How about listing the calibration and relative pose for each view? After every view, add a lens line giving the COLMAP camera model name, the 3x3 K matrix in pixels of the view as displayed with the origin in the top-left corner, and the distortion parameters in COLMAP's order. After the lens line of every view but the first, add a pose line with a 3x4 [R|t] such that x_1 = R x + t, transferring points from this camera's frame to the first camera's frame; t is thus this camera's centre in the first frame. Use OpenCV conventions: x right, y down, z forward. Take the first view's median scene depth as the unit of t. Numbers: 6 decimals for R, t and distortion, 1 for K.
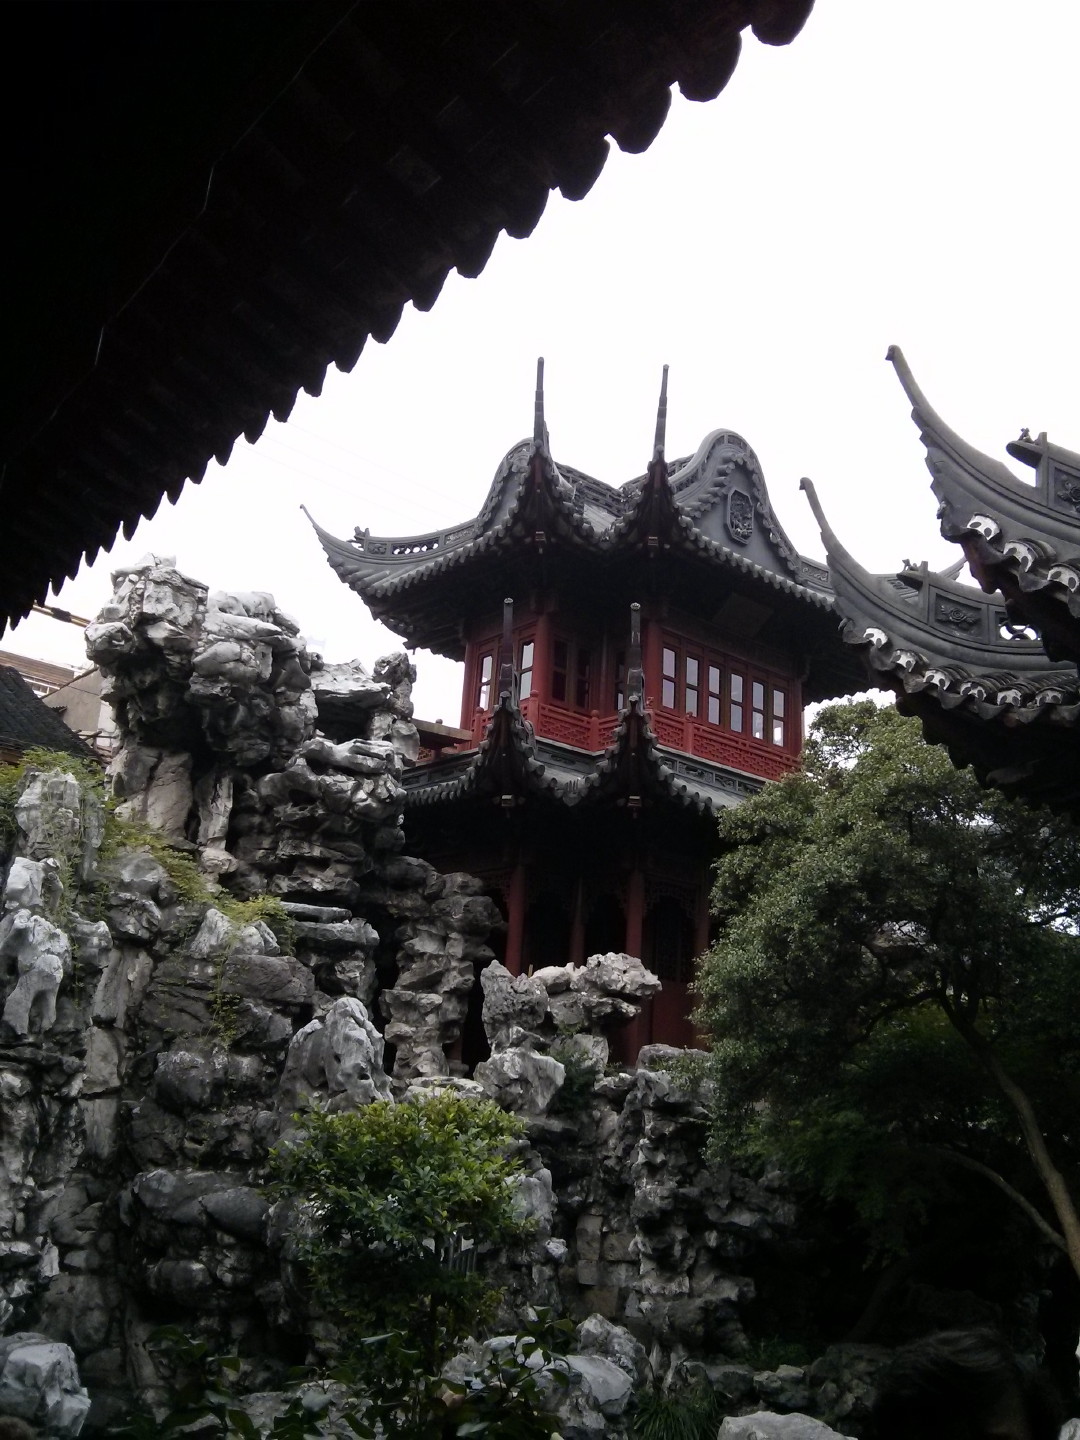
lens RADIAL K [[1324.1, 0, 540.0], [0, 1324.1, 720.0], [0, 0, 1]] dist [0.001976, -0.160931]
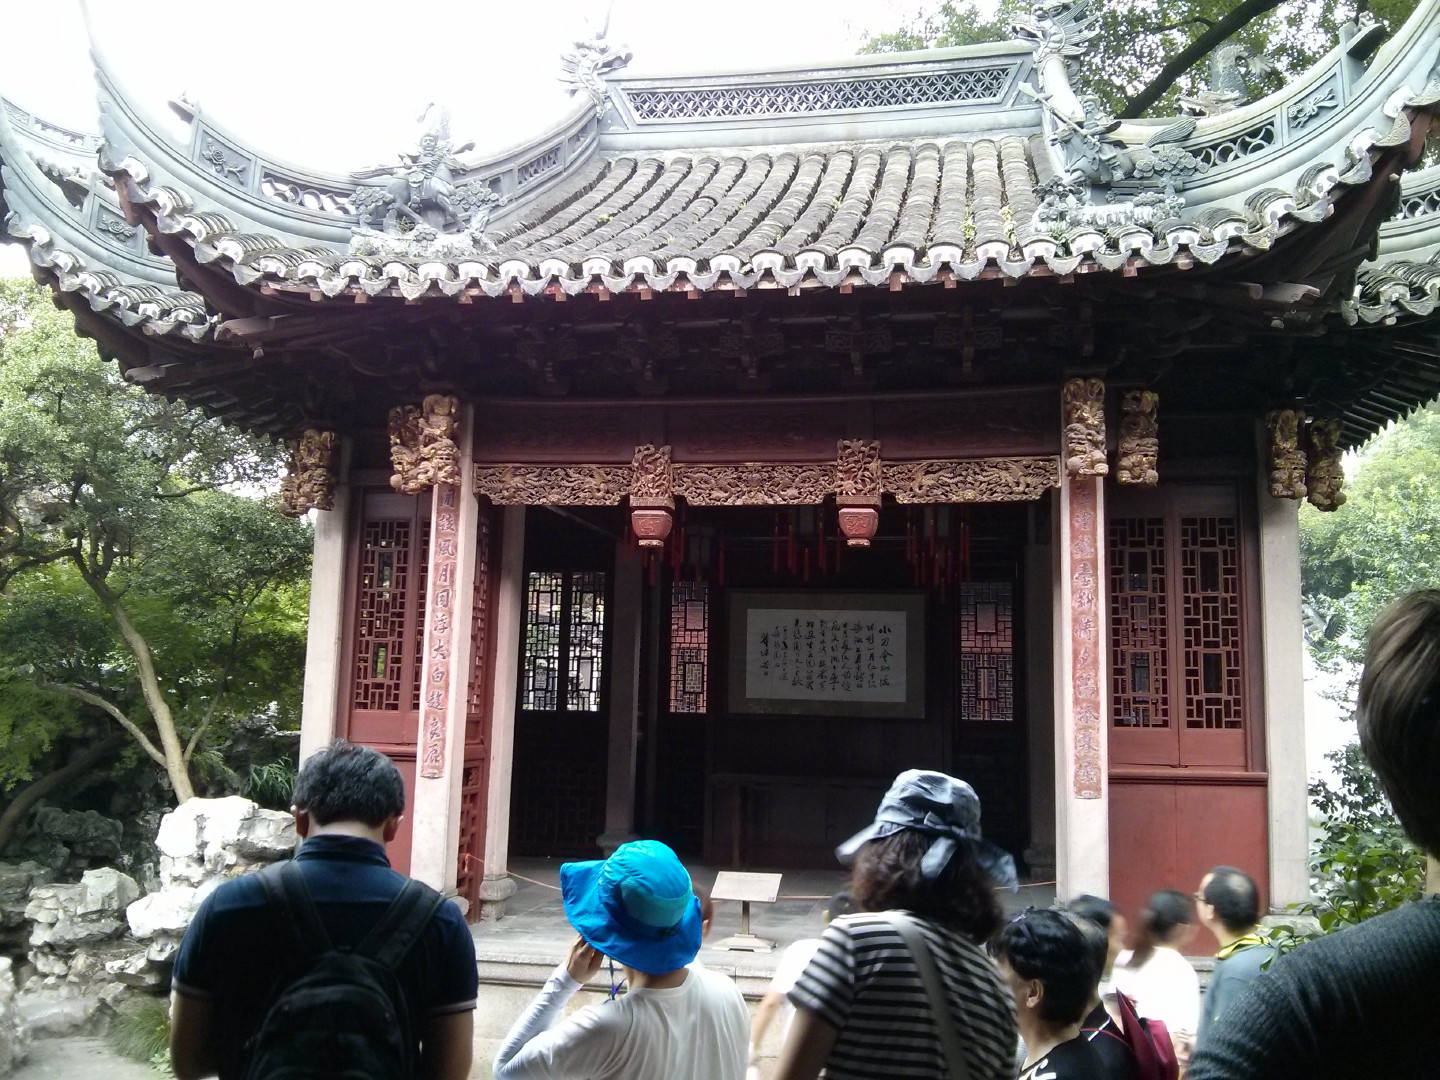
lens RADIAL K [[1324.1, 0, 720.0], [0, 1324.1, 540.0], [0, 0, 1]] dist [0.001976, -0.160931]
pose [[0.757447, 0.035409, 0.651935, -0.012684], [-0.163983, 0.976838, 0.137466, -0.057319], [-0.631968, -0.211029, 0.745710, -0.215810]]
